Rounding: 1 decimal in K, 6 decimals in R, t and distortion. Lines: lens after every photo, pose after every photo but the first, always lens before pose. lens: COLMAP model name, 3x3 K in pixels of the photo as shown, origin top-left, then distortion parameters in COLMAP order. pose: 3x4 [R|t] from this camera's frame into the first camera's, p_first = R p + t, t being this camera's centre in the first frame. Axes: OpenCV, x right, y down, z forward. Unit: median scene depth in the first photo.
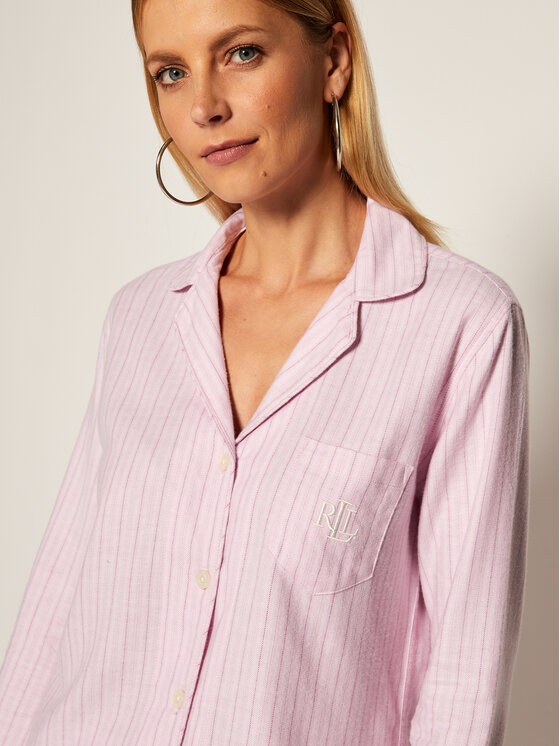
lens RADIAL K [[1237.9, 0, 280.0], [0, 1237.9, 373.0], [0, 0, 1]] dist [0.231362, -2.071055]
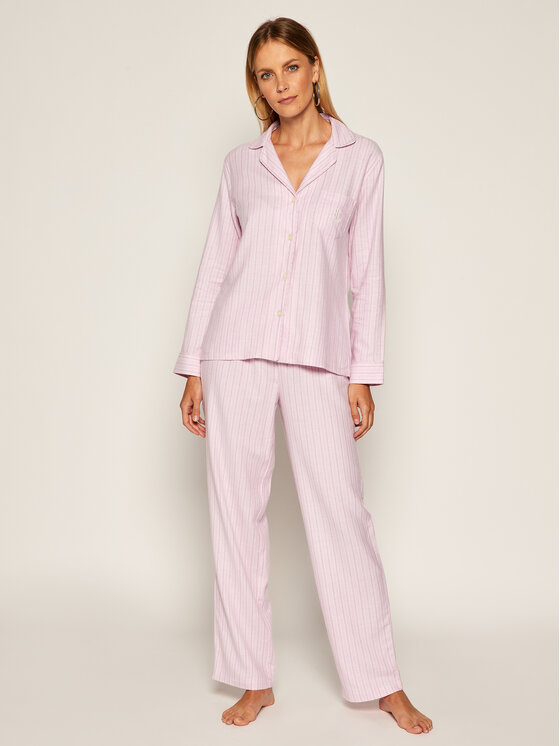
lens RADIAL K [[1216.1, 0, 280.0], [0, 1216.1, 373.0], [0, 0, 1]] dist [-0.399382, 2.177149]
pose [[0.983178, -0.076634, 0.165794, -0.602397], [0.067486, 0.995906, 0.060136, 0.311278], [-0.169724, -0.047936, 0.984325, -1.925117]]
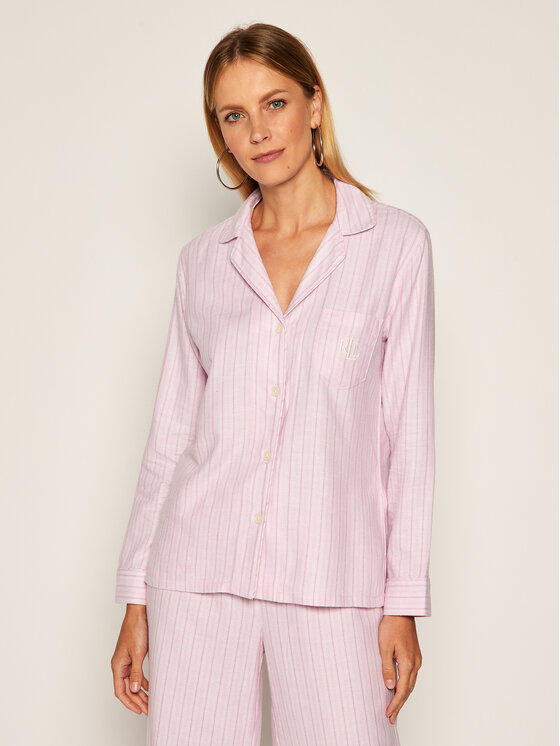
lens RADIAL K [[1468.1, 0, 280.0], [0, 1468.1, 373.0], [0, 0, 1]] dist [0.021167, -0.076745]
pose [[0.982760, -0.078741, 0.167280, -0.417558], [0.083474, 0.996279, -0.021448, 0.188372], [-0.164969, 0.035042, 0.985676, -1.132288]]
